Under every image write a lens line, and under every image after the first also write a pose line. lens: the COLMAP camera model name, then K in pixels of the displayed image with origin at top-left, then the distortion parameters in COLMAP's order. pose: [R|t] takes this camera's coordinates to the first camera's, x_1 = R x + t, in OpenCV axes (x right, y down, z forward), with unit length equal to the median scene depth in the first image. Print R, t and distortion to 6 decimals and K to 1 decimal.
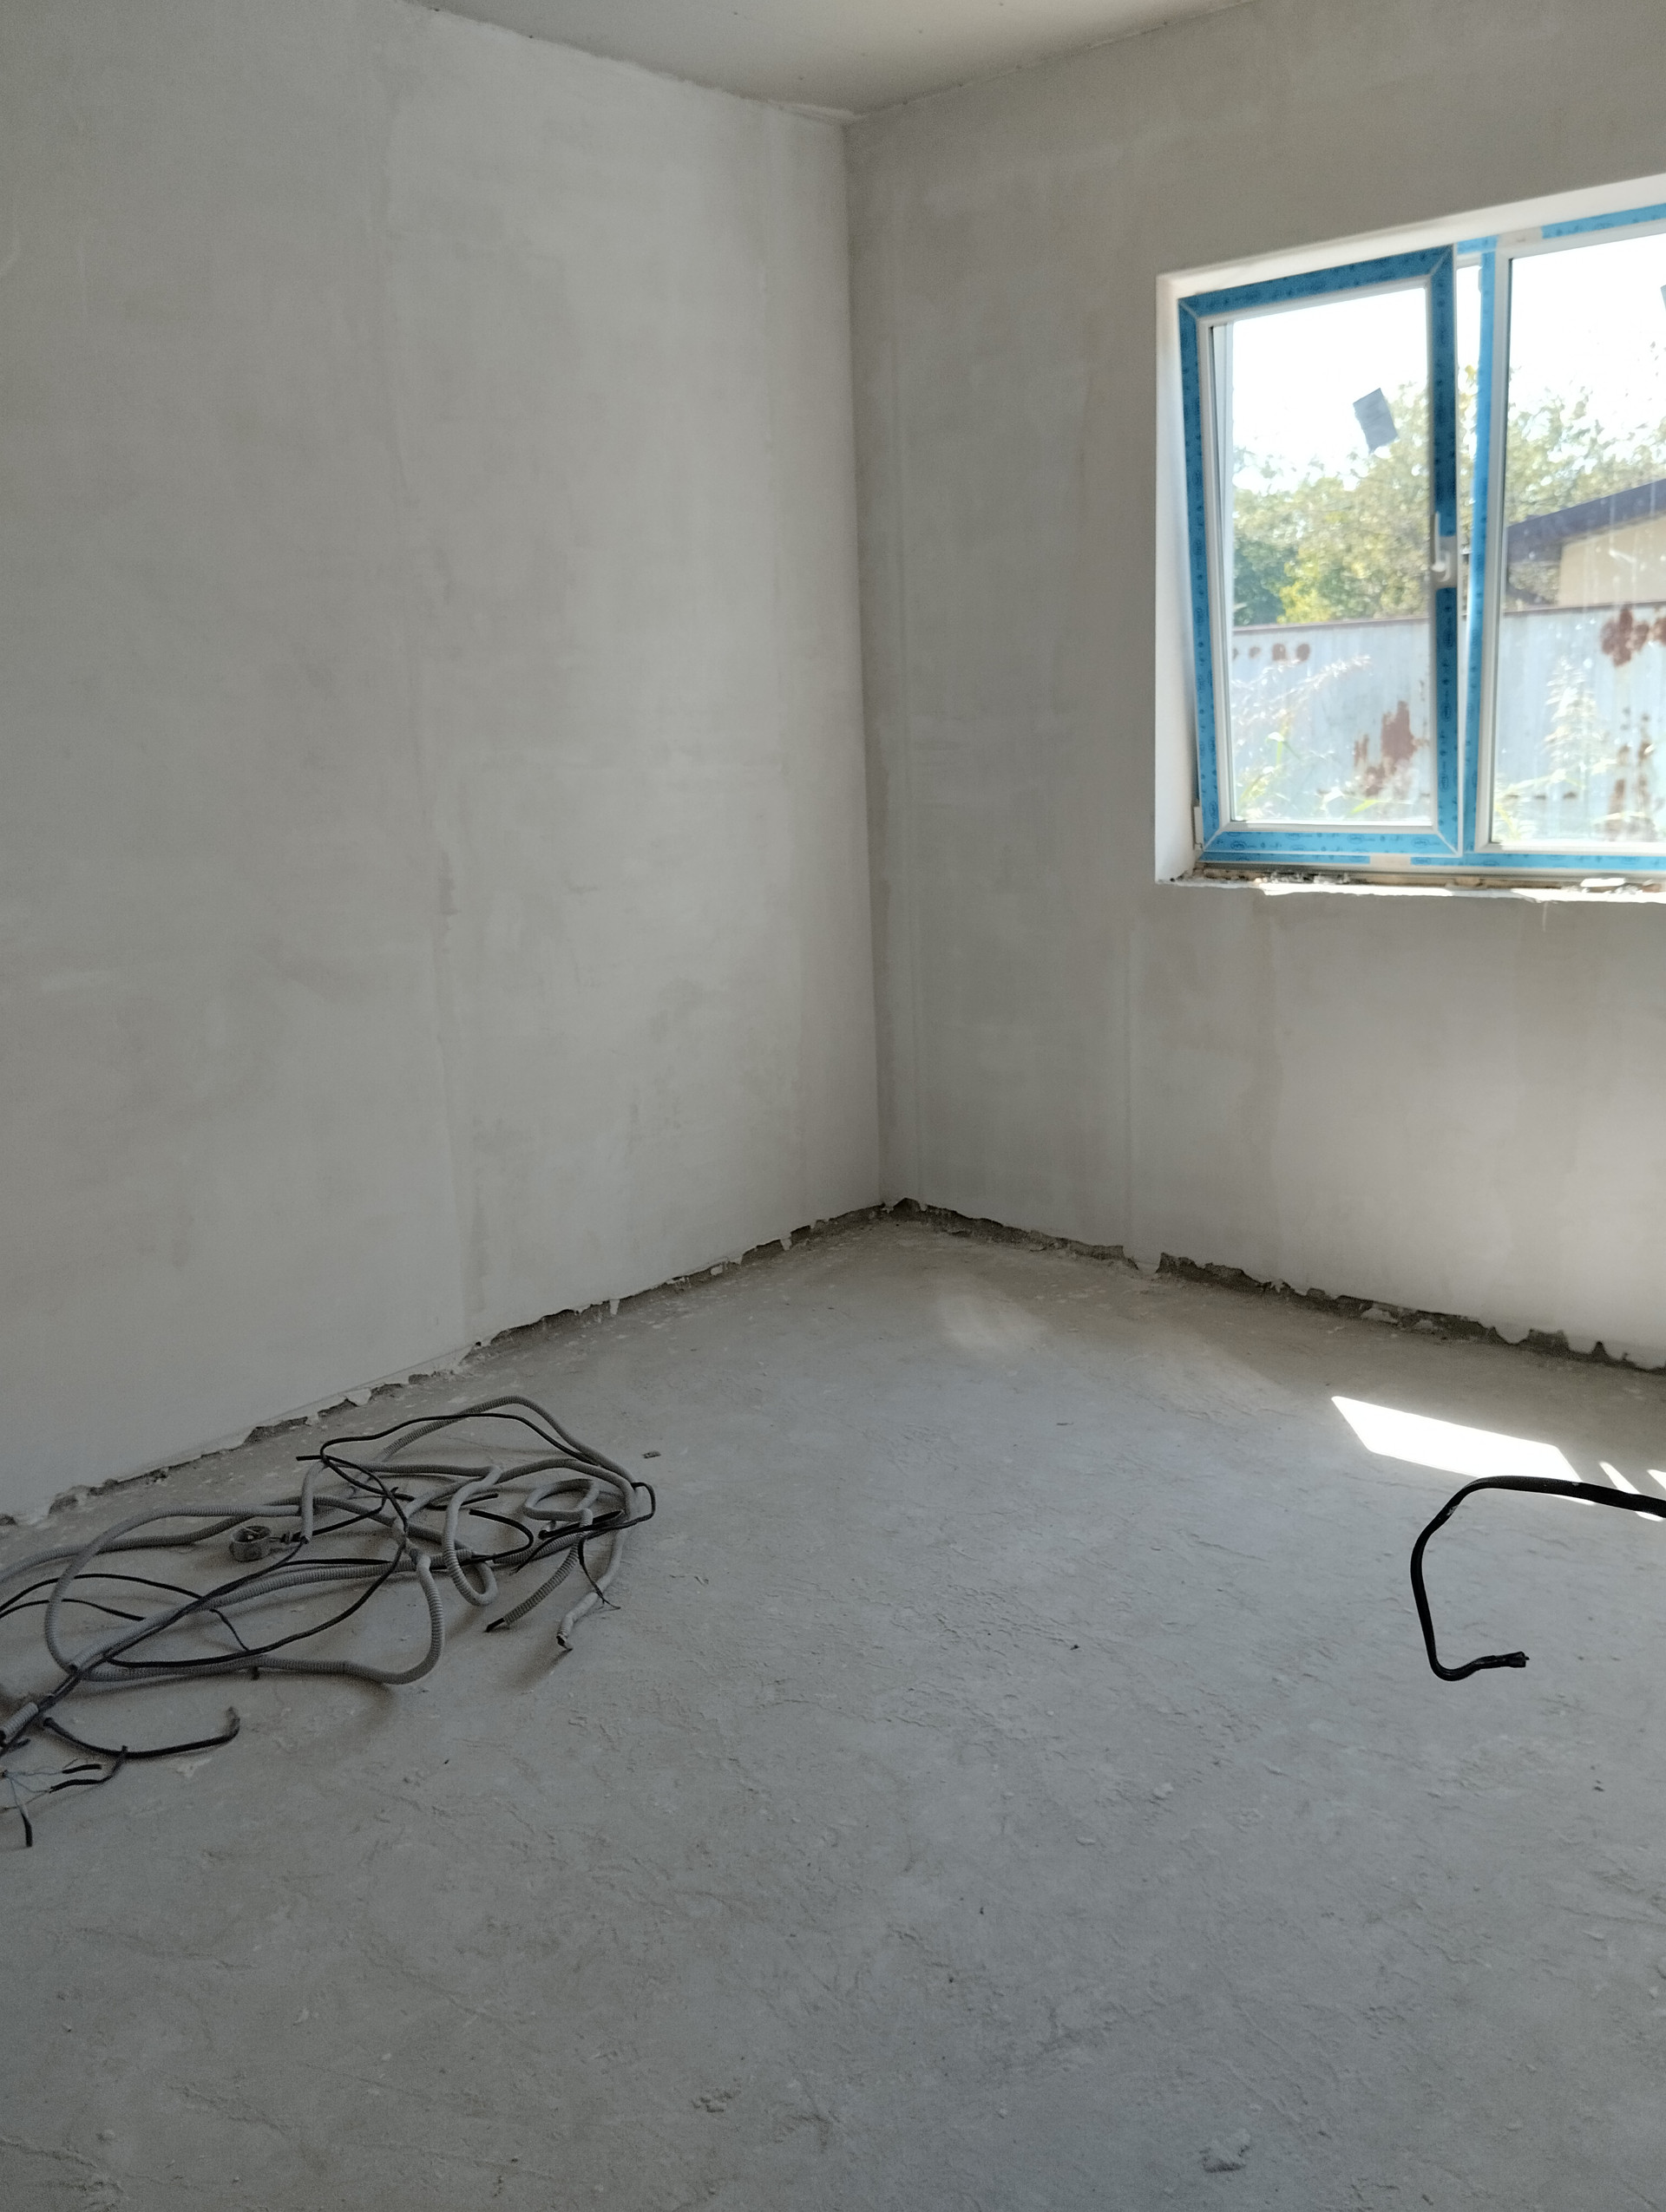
lens RADIAL K [[1801.4, 0, 833.0], [0, 1801.4, 1106.0], [0, 0, 1]] dist [0.096896, -0.189284]
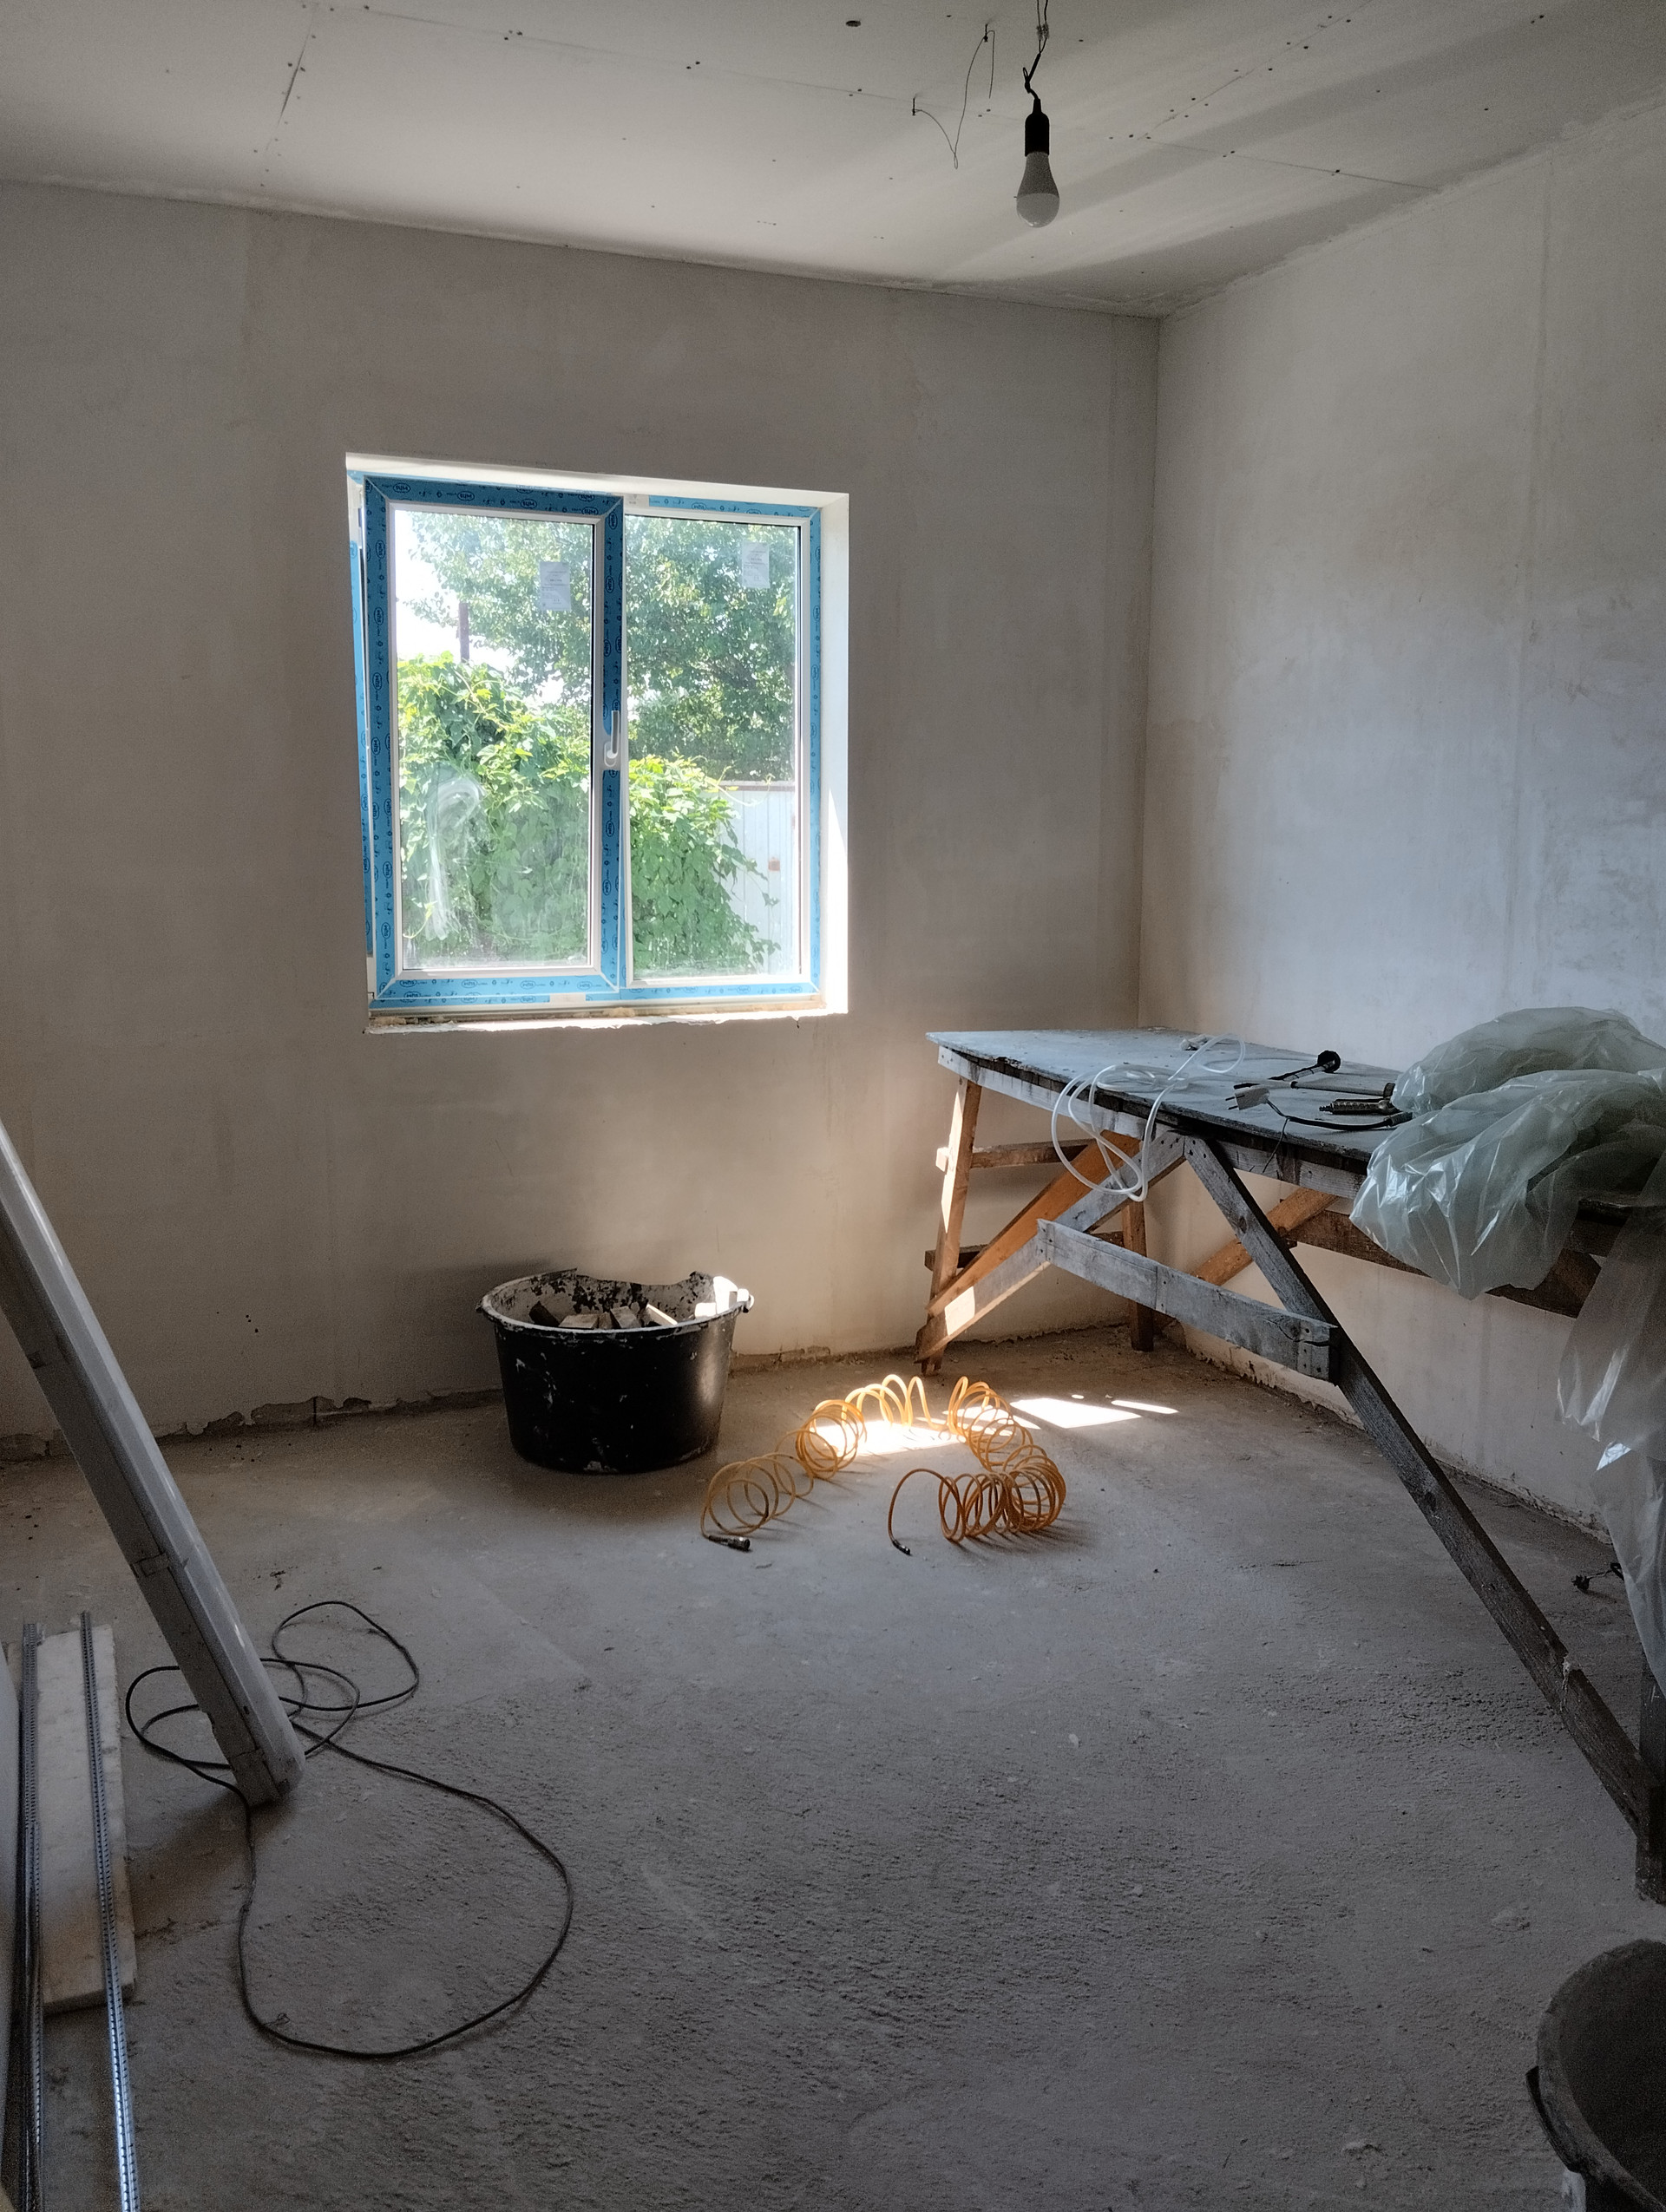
lens RADIAL K [[1801.4, 0, 833.0], [0, 1801.4, 1106.0], [0, 0, 1]] dist [0.096896, -0.189284]
pose [[0.408320, -0.109975, 0.906190, -0.682957], [0.182543, 0.982502, 0.036985, -0.080596], [-0.894401, 0.150317, 0.421250, 0.377660]]
